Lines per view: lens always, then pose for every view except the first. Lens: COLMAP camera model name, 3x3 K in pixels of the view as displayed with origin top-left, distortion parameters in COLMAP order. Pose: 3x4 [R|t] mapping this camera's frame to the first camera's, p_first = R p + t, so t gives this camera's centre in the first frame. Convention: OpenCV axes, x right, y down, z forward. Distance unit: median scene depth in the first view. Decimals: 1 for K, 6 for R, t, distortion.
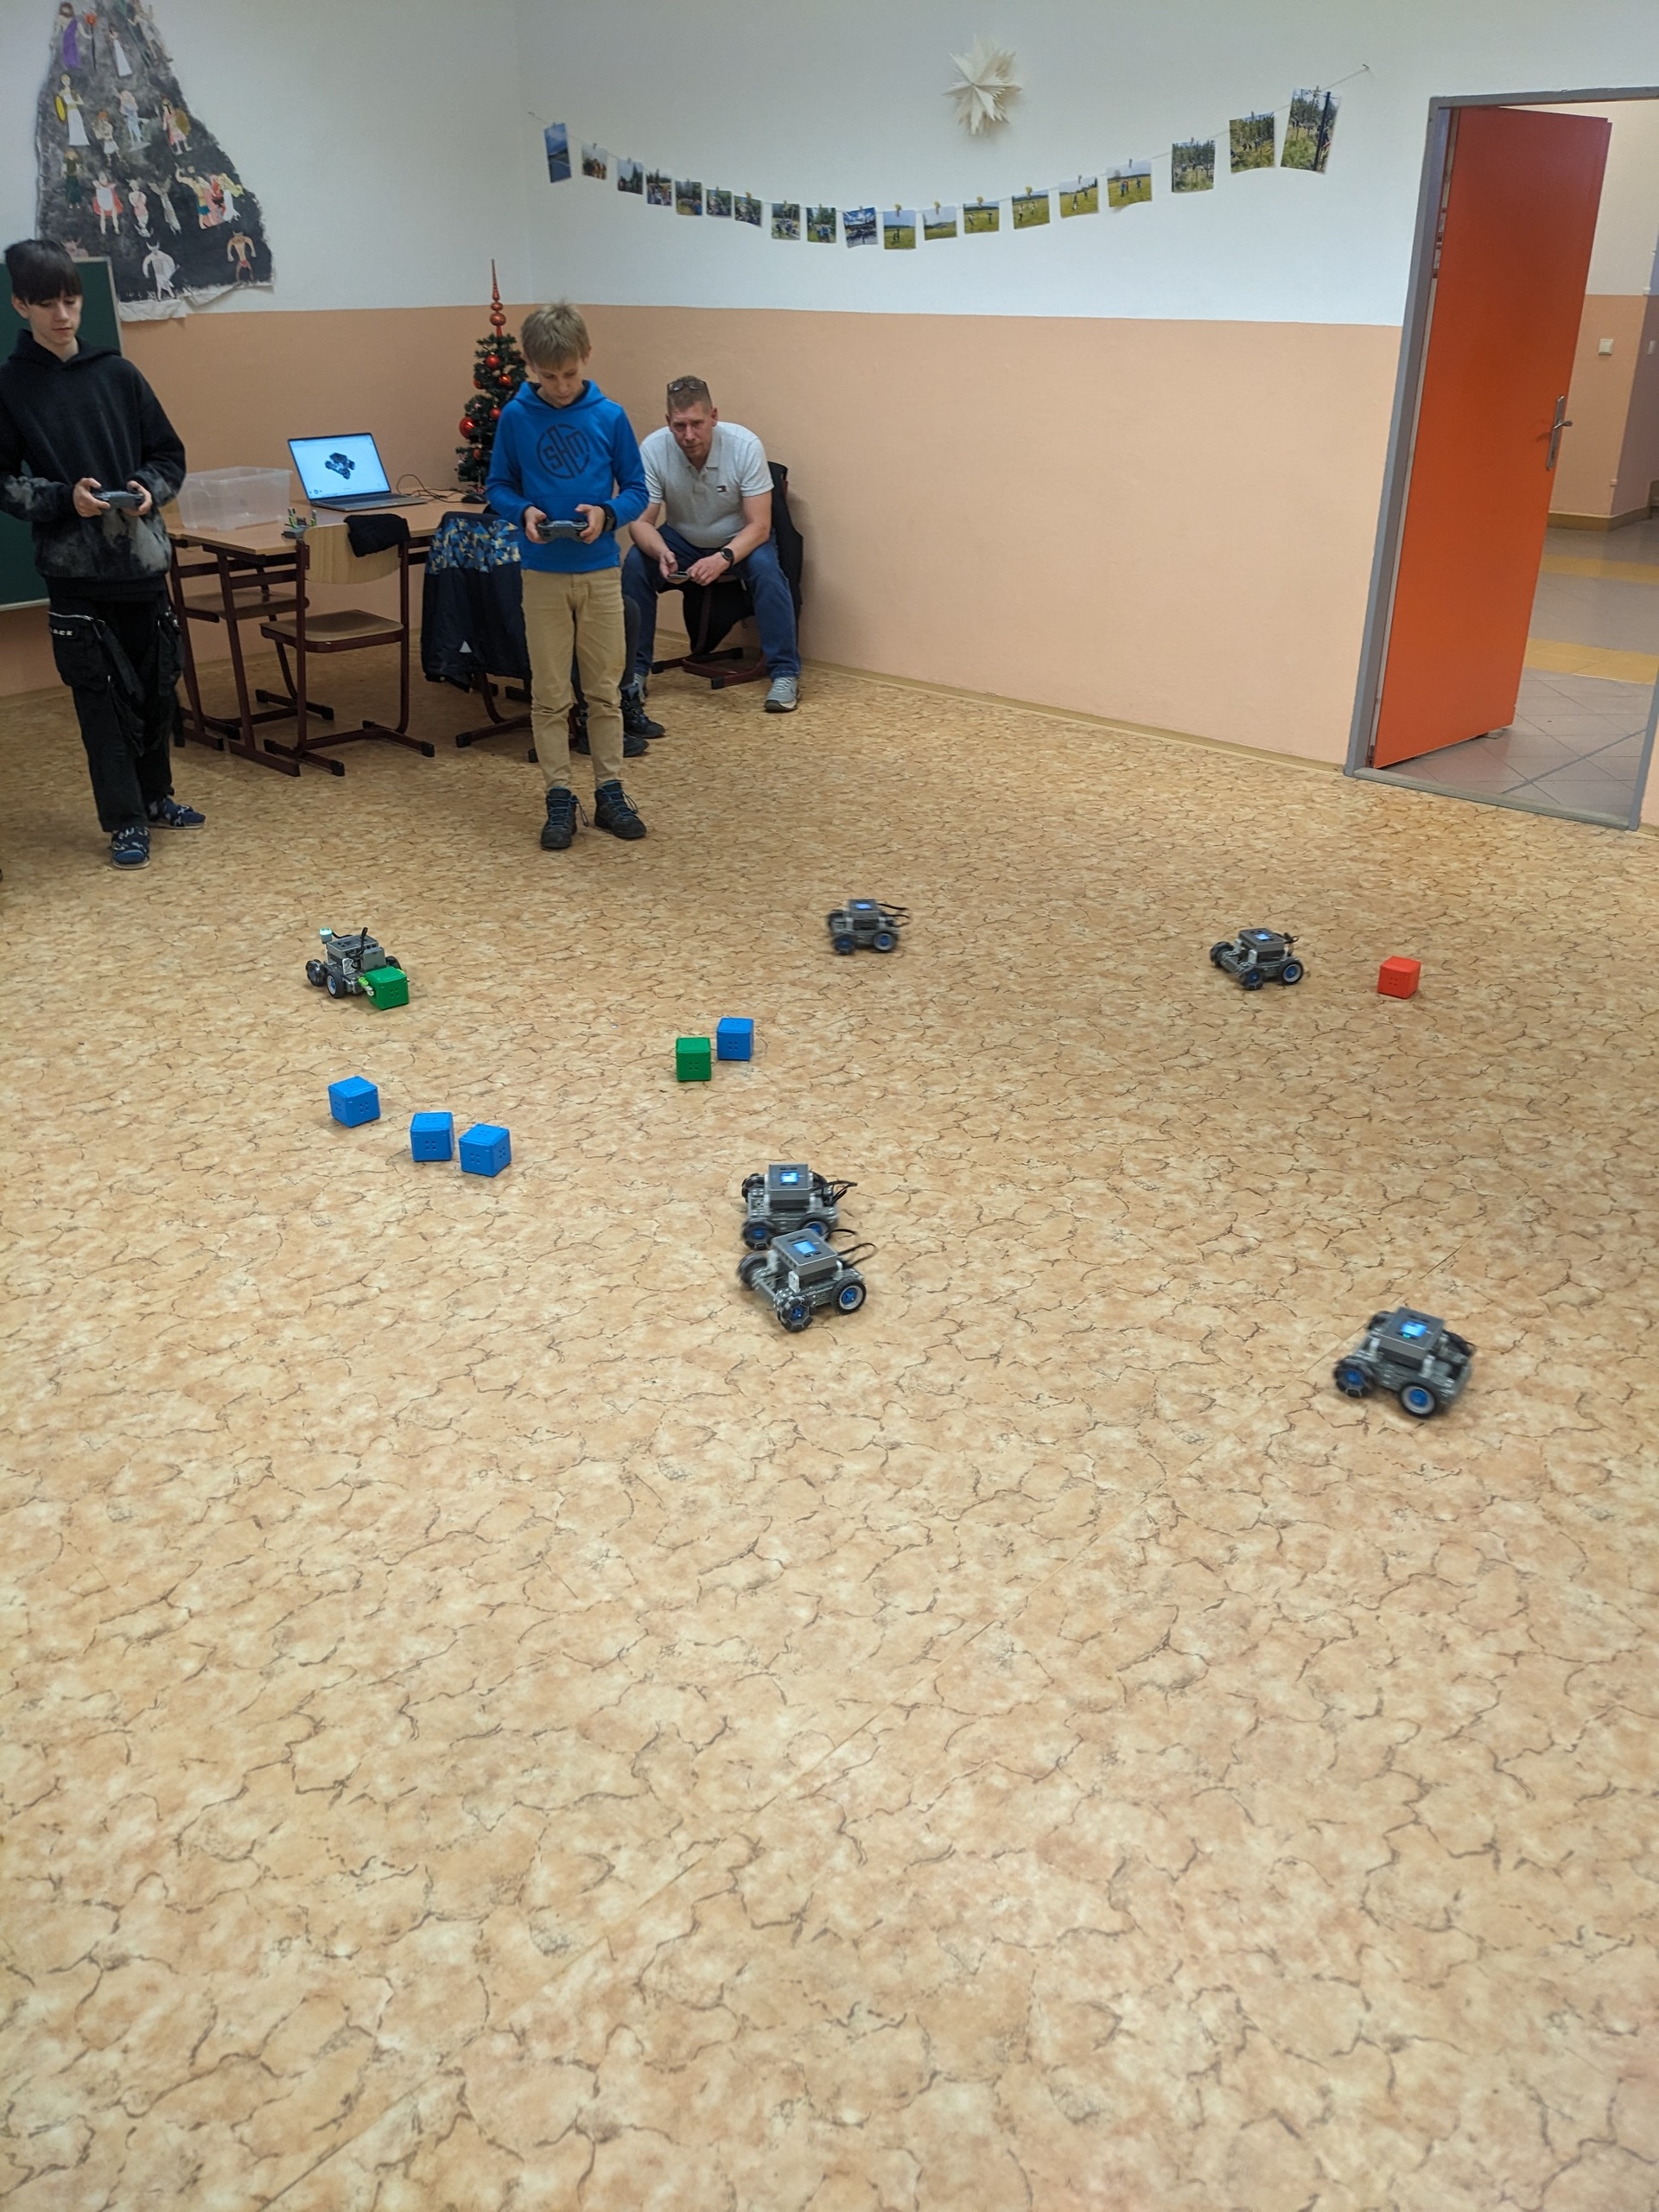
lens RADIAL K [[1735.8, 0, 815.6], [0, 1735.8, 1048.5], [0, 0, 1]] dist [0.047929, -0.077235]
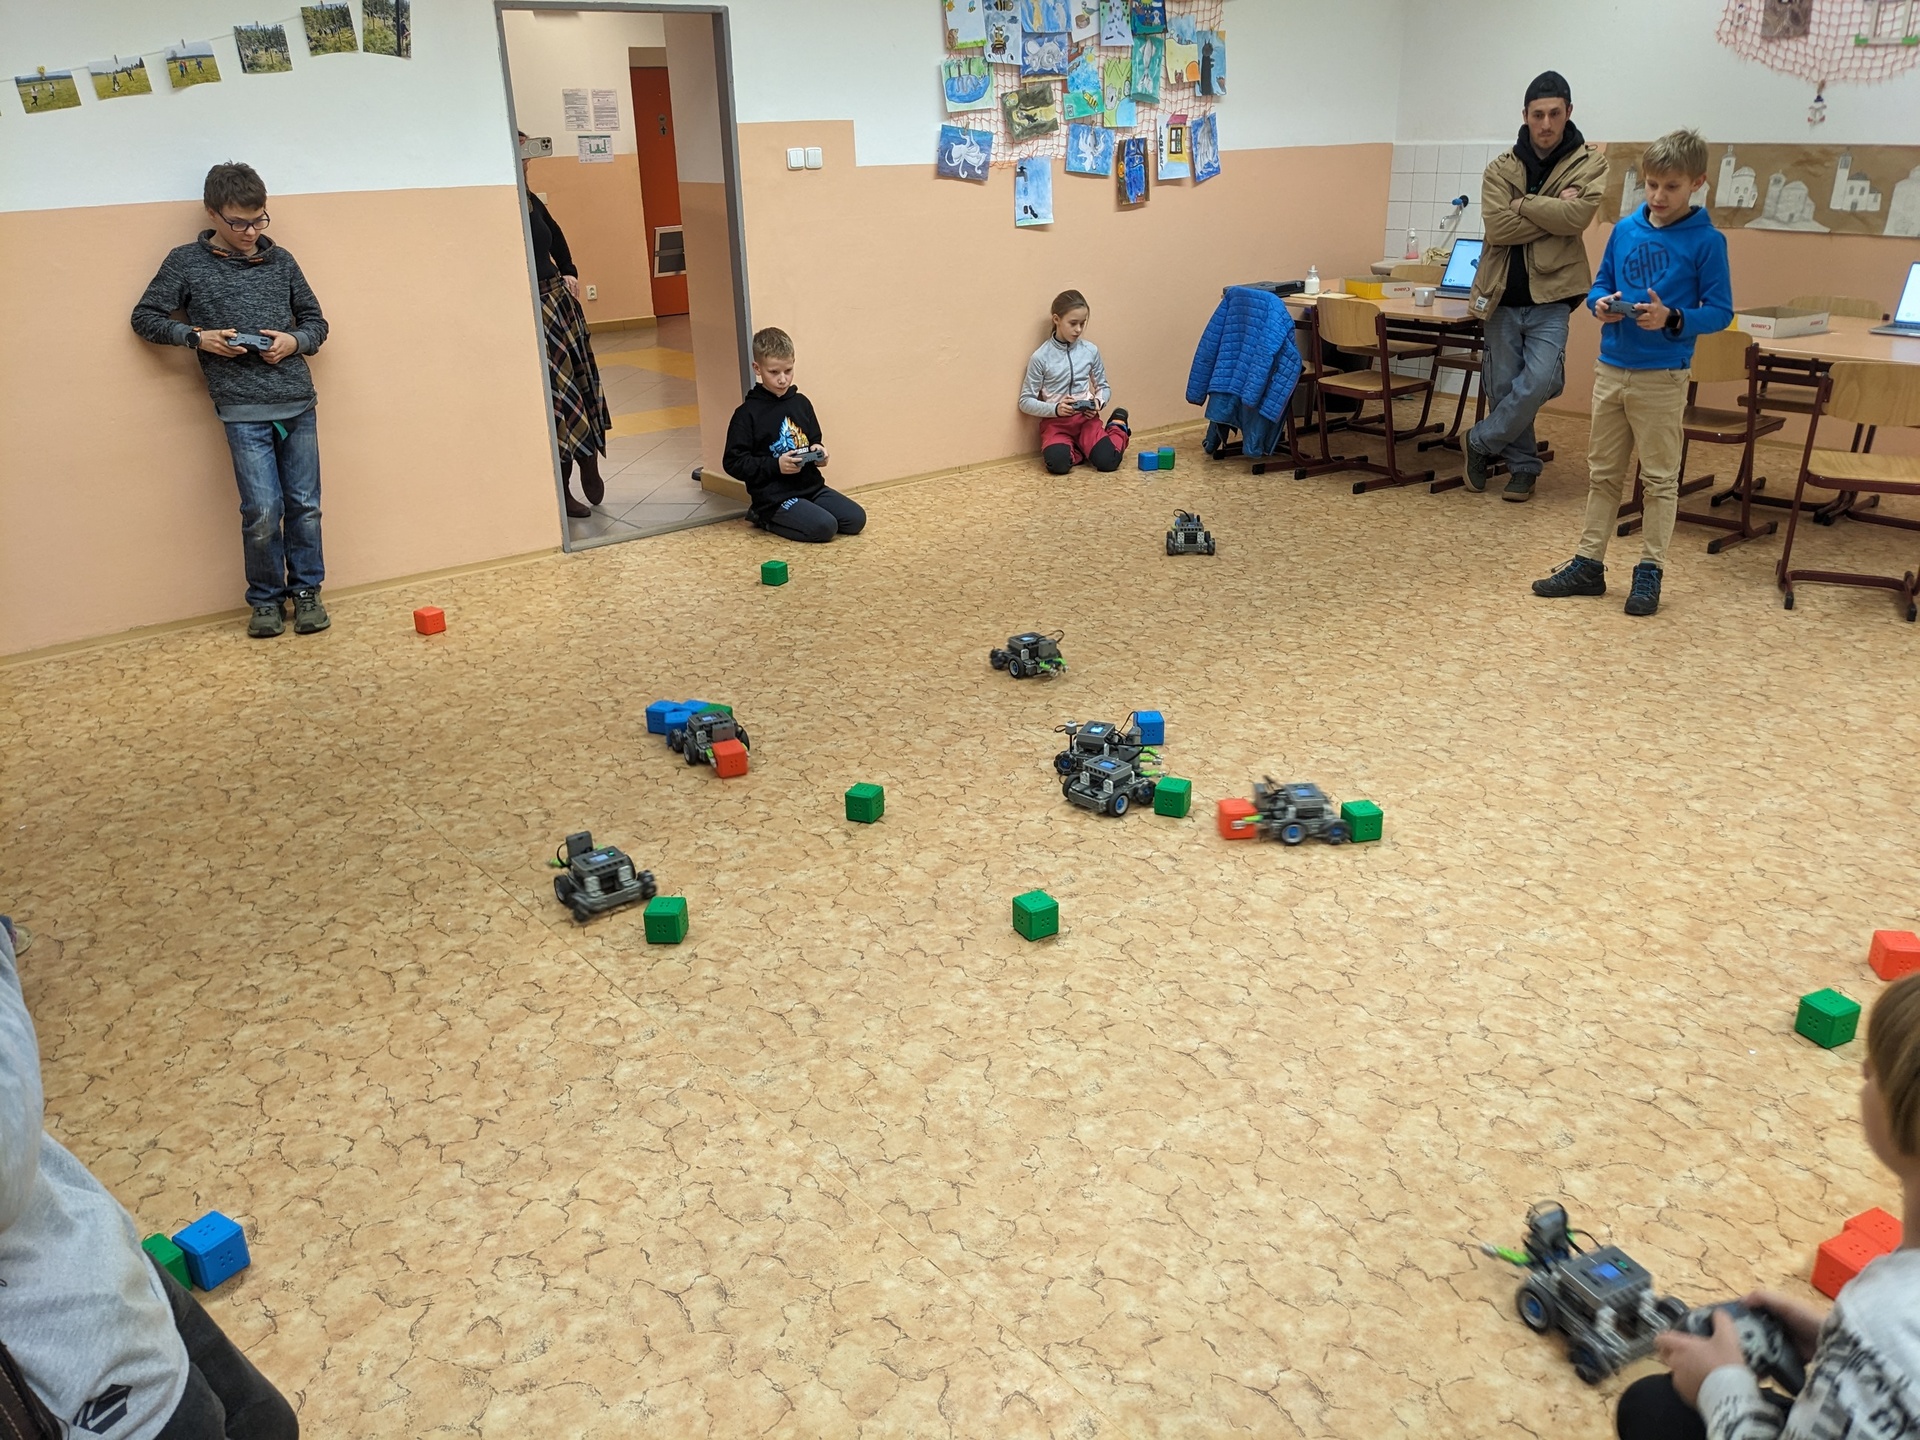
lens RADIAL K [[1506.6, 0, 957.7], [0, 1506.6, 711.7], [0, 0, 1]] dist [0.047929, -0.077235]
pose [[0.123538, -0.365448, 0.922598, -0.857665], [0.434733, 0.855685, 0.280731, -0.309729], [-0.892046, 0.366403, 0.264582, 0.686932]]
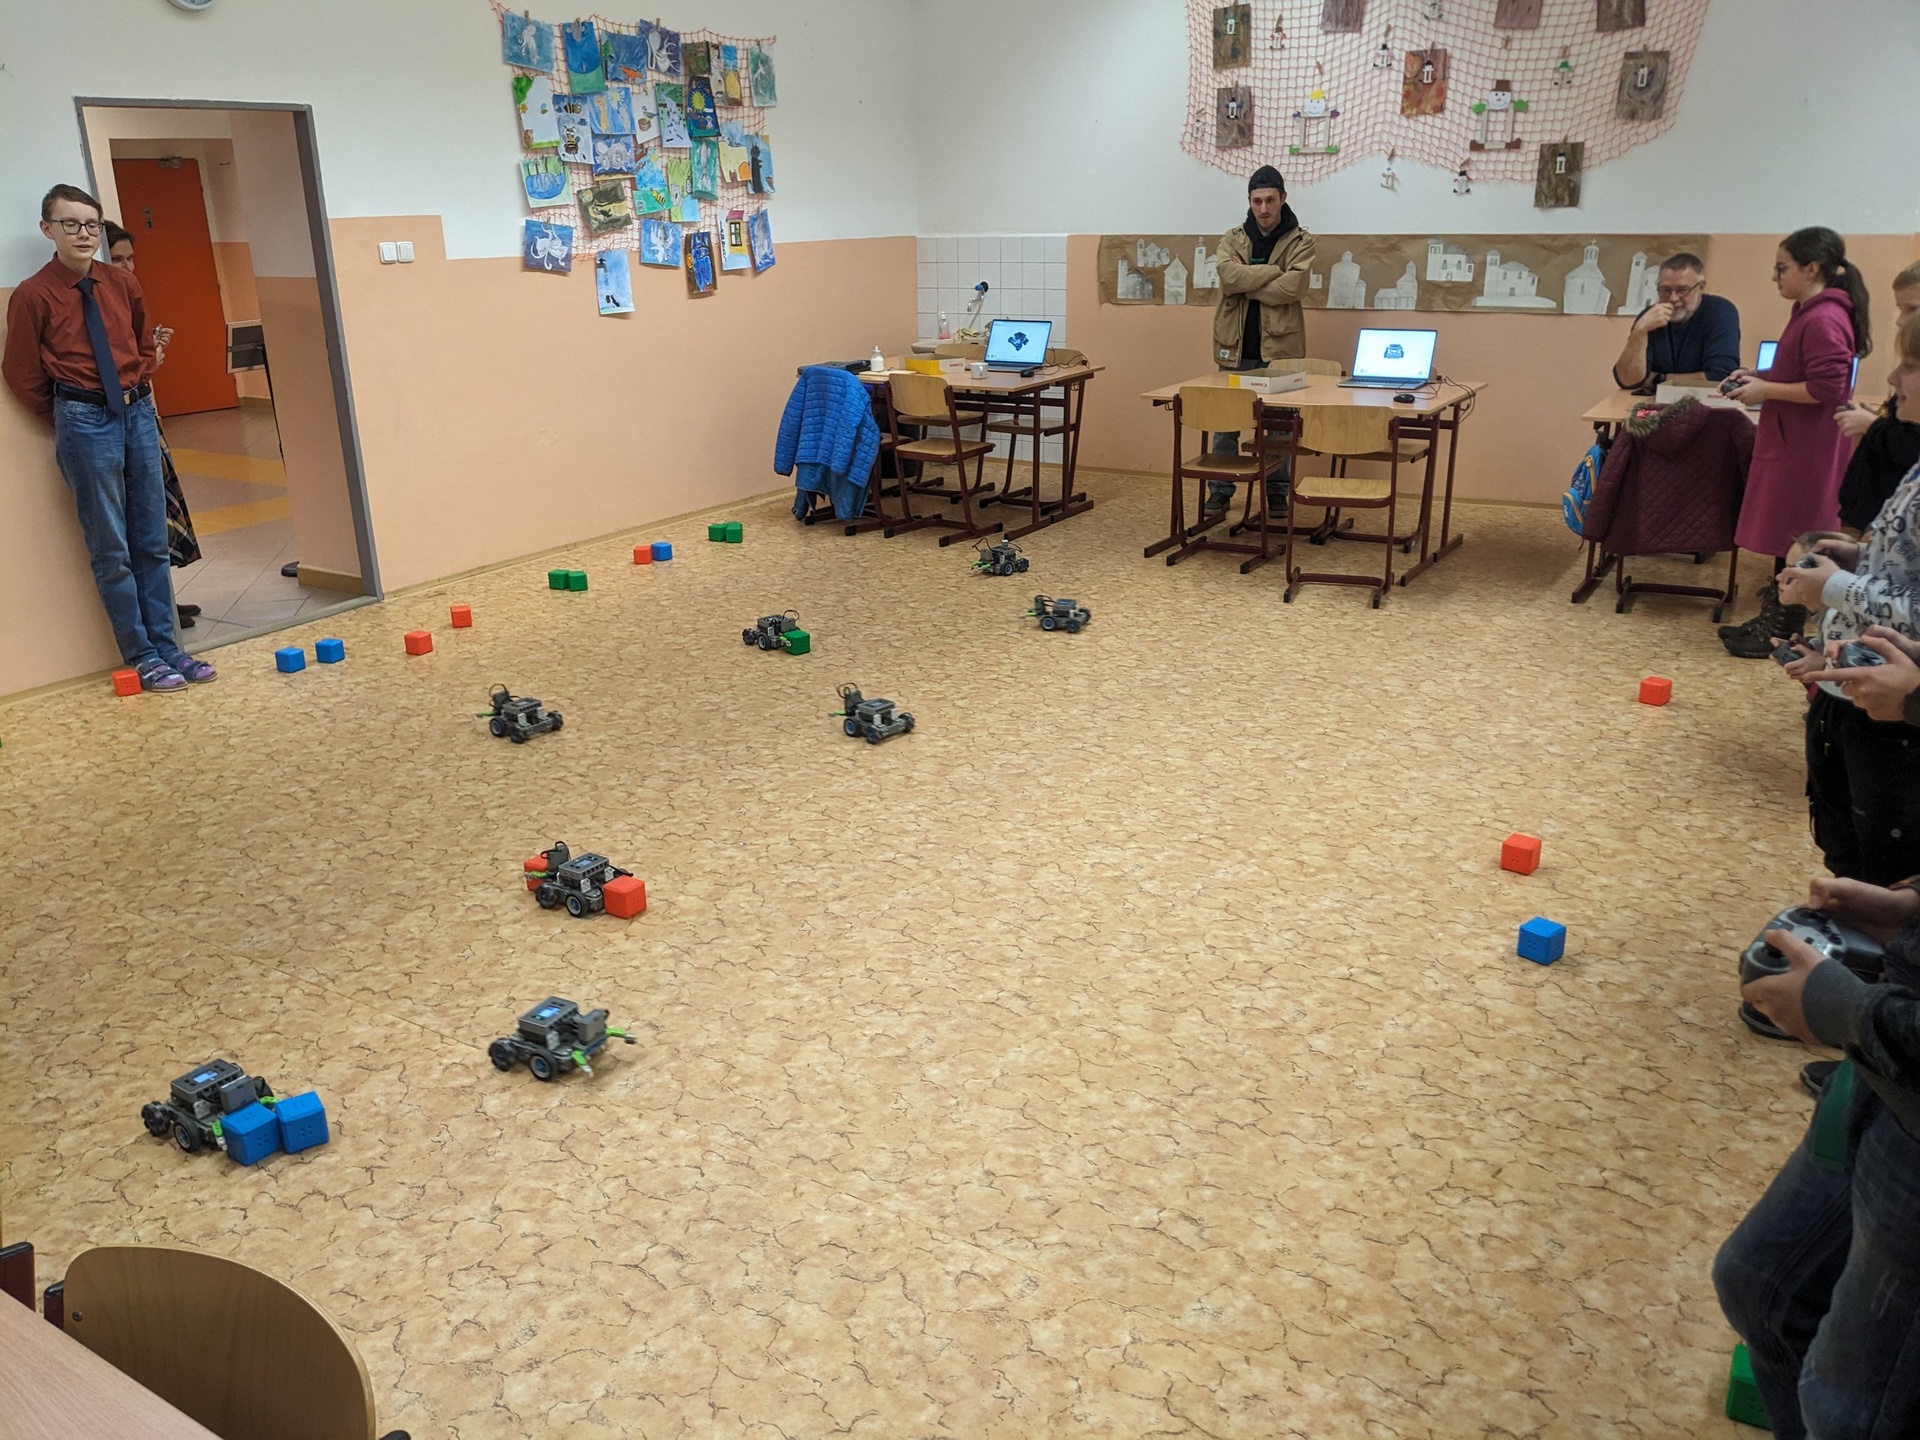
lens RADIAL K [[1506.6, 0, 922.6], [0, 1506.6, 712.5], [0, 0, 1]] dist [0.047929, -0.077235]
pose [[-0.192869, -0.312261, 0.930212, -0.948233], [0.427918, 0.826344, 0.366118, -0.368656], [-0.882999, 0.468667, -0.025754, 0.799677]]
